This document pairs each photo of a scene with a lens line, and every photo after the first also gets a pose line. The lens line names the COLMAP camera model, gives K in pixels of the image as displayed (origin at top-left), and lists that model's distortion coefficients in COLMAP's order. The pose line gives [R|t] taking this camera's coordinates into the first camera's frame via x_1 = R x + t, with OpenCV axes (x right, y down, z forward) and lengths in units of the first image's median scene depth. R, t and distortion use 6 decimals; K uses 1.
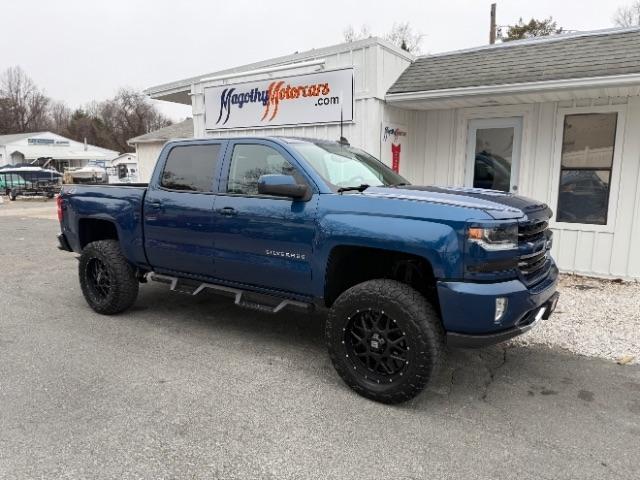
lens RADIAL K [[444.7, 0, 316.9], [0, 444.7, 240.2], [0, 0, 1]] dist [0.001973, -0.005228]
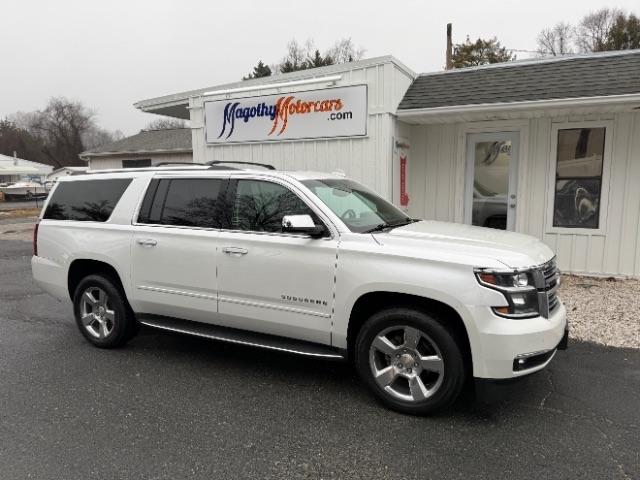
lens RADIAL K [[447.7, 0, 317.9], [0, 447.7, 240.4], [0, 0, 1]] dist [0.000547, -0.006473]
pose [[0.991586, -0.030070, 0.125906, -0.144481], [0.033389, 0.999146, -0.024338, -0.001286], [-0.125067, 0.028338, 0.991744, -0.012046]]
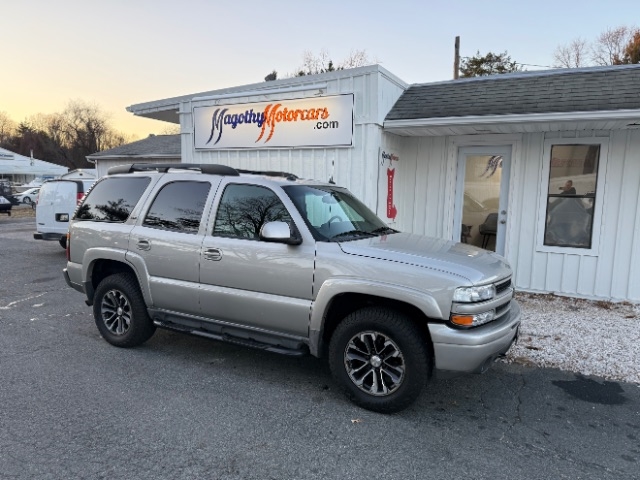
lens RADIAL K [[445.3, 0, 316.4], [0, 445.3, 241.0], [0, 0, 1]] dist [0.006869, -0.008520]
pose [[0.995015, 0.006168, 0.099538, -0.084812], [-0.001981, 0.999111, -0.042111, -0.005801], [-0.099709, 0.041704, 0.994142, 0.006026]]
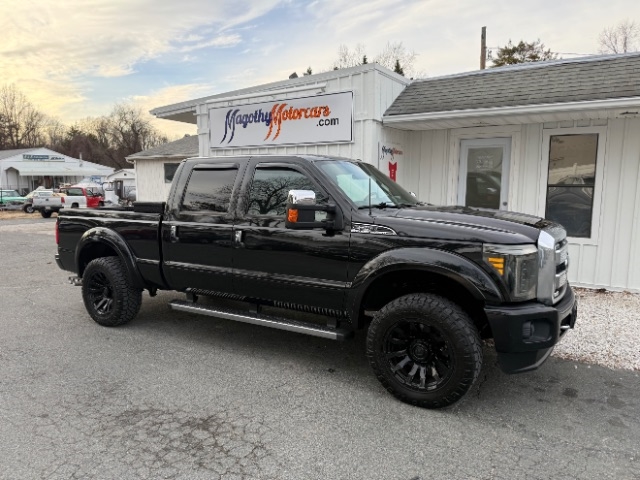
lens RADIAL K [[445.7, 0, 320.5], [0, 445.7, 241.2], [0, 0, 1]] dist [0.001864, -0.004552]
pose [[0.999812, -0.003081, 0.019123, -0.013518], [0.003703, 0.999463, -0.032548, 0.004408], [-0.019012, 0.032613, 0.999287, -0.044531]]
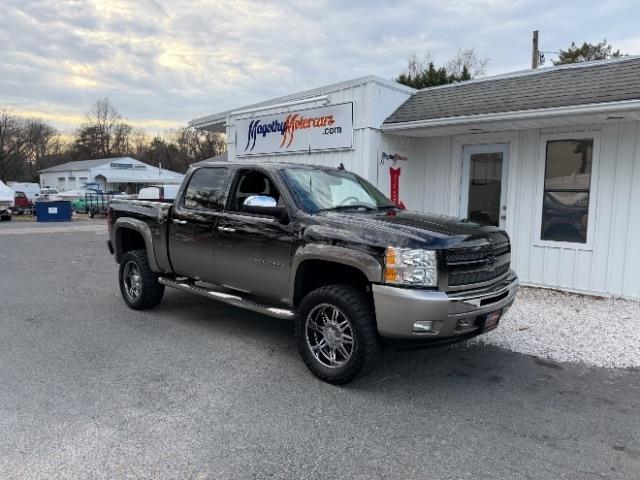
lens RADIAL K [[448.0, 0, 321.8], [0, 448.0, 239.4], [0, 0, 1]] dist [0.003066, -0.006943]
pose [[0.990970, 0.020900, -0.132446, 0.134810], [-0.028220, 0.998162, -0.053631, 0.025571], [0.131082, 0.056885, 0.989738, -0.112430]]
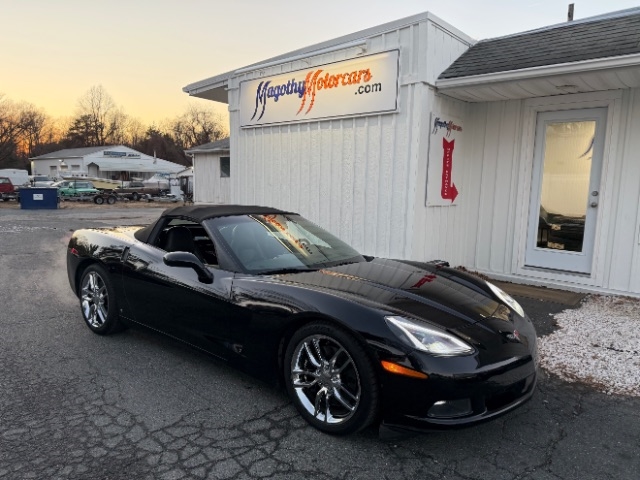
lens RADIAL K [[445.3, 0, 316.4], [0, 445.3, 241.0], [0, 0, 1]] dist [0.006869, -0.008520]
pose [[0.990659, 0.037417, -0.131127, 0.041421], [-0.042344, 0.998490, -0.034993, 0.018524], [0.129620, 0.040219, 0.990748, 0.111571]]
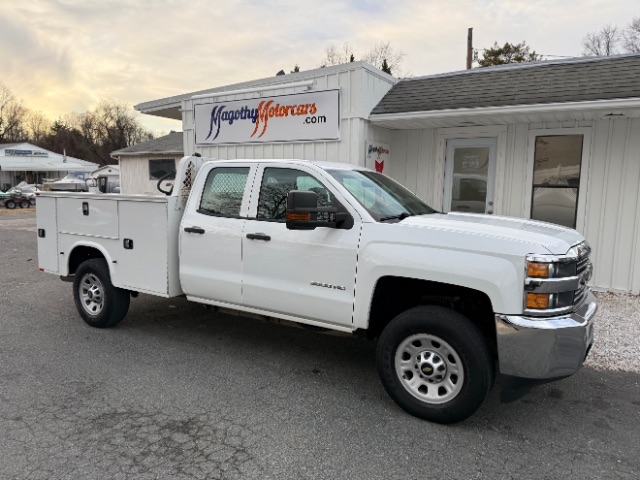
lens RADIAL K [[446.1, 0, 317.6], [0, 446.1, 237.0], [0, 0, 1]] dist [-0.000600, -0.003118]
pose [[0.999064, 0.004498, 0.043031, -0.012046], [-0.002851, 0.999265, -0.038238, 0.003938], [-0.043171, 0.038080, 0.998342, -0.037035]]
